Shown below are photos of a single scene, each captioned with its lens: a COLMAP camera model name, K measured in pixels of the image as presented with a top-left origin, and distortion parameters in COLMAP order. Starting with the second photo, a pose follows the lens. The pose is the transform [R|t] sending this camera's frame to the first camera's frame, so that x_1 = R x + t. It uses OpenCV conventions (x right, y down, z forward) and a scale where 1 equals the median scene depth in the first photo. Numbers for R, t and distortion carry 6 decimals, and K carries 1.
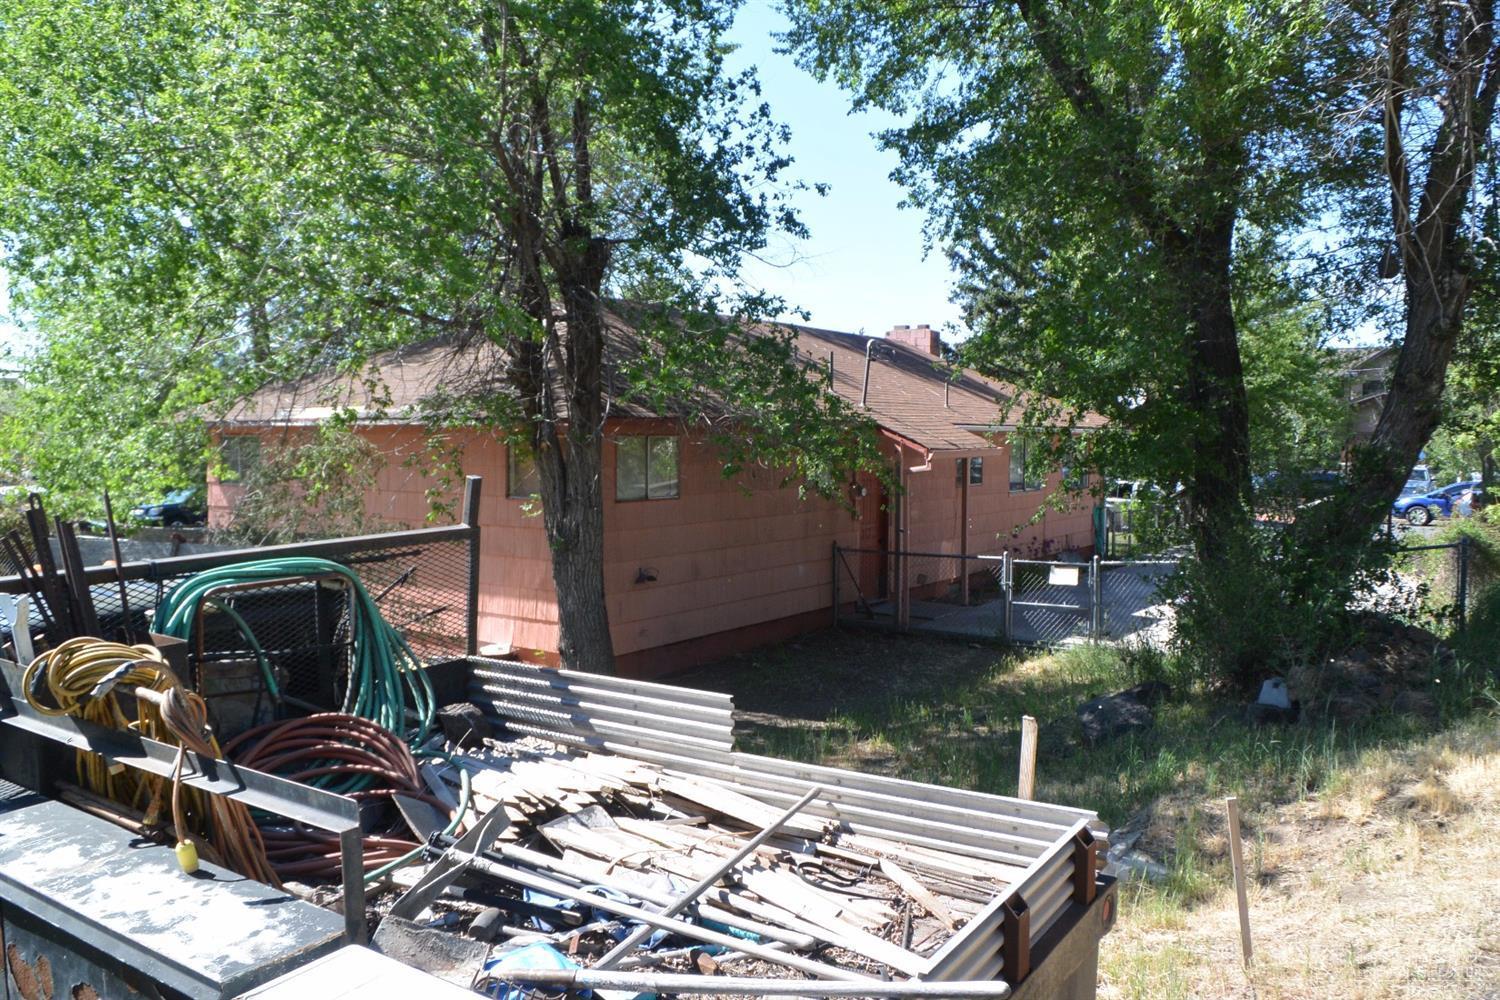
lens RADIAL K [[1155.7, 0, 750.0], [0, 1155.7, 500.0], [0, 0, 1]] dist [-0.076910, 0.006881]
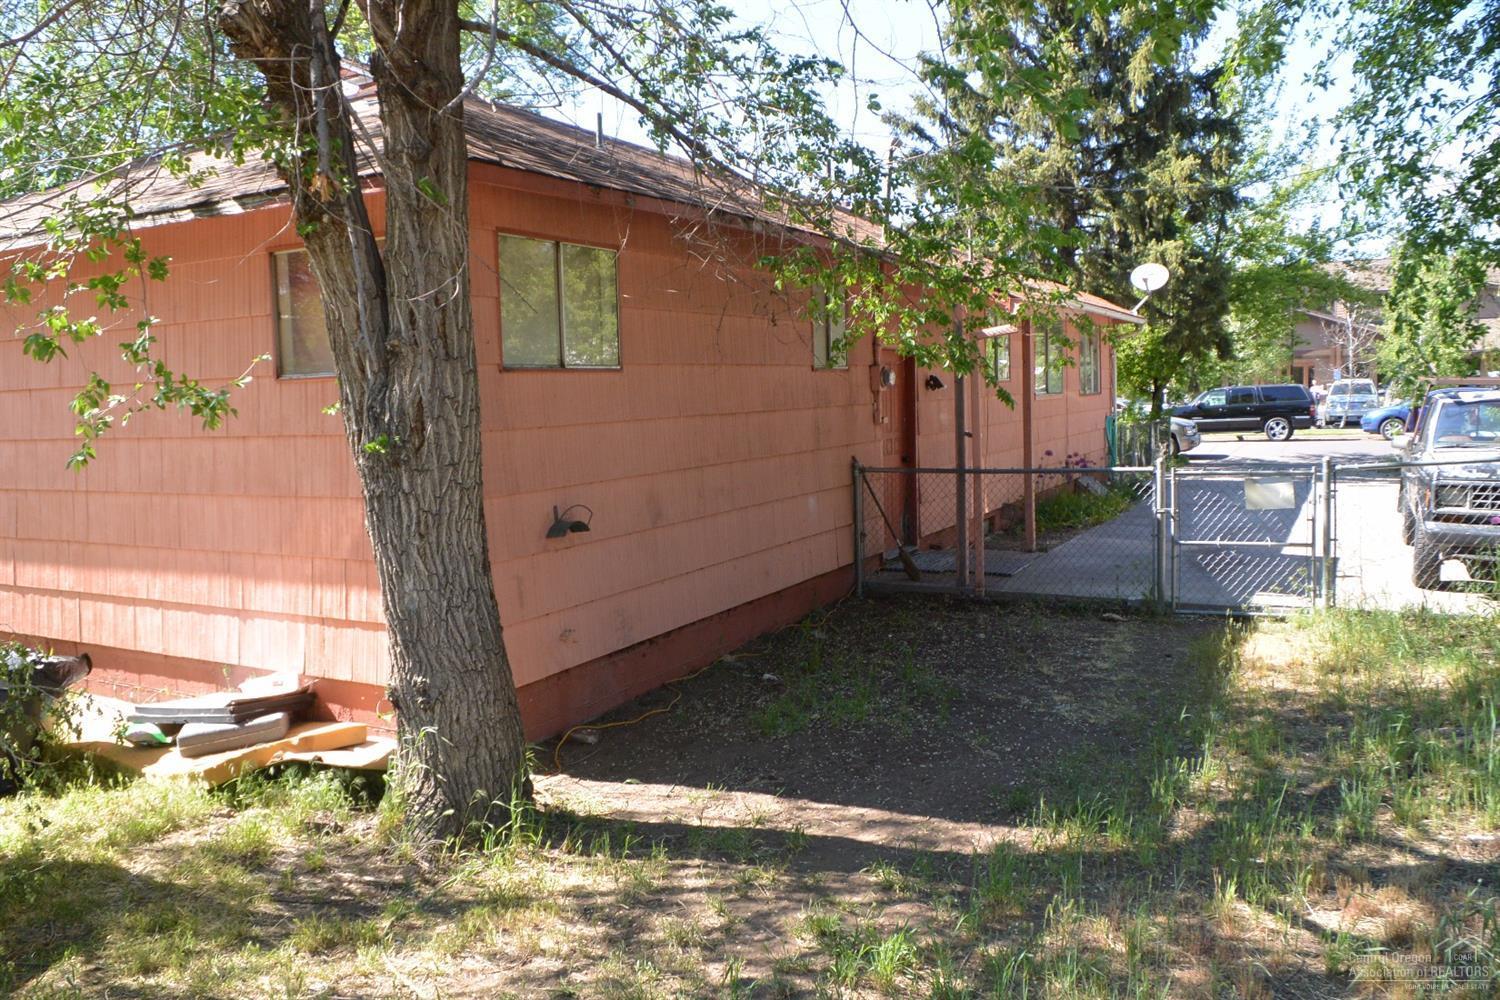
lens RADIAL K [[1155.7, 0, 750.0], [0, 1155.7, 500.0], [0, 0, 1]] dist [-0.076910, 0.006881]
pose [[0.992397, -0.044198, 0.114868, -0.067863], [0.039558, 0.998319, 0.042368, 0.037609], [-0.116547, -0.037502, 0.992477, 0.489514]]
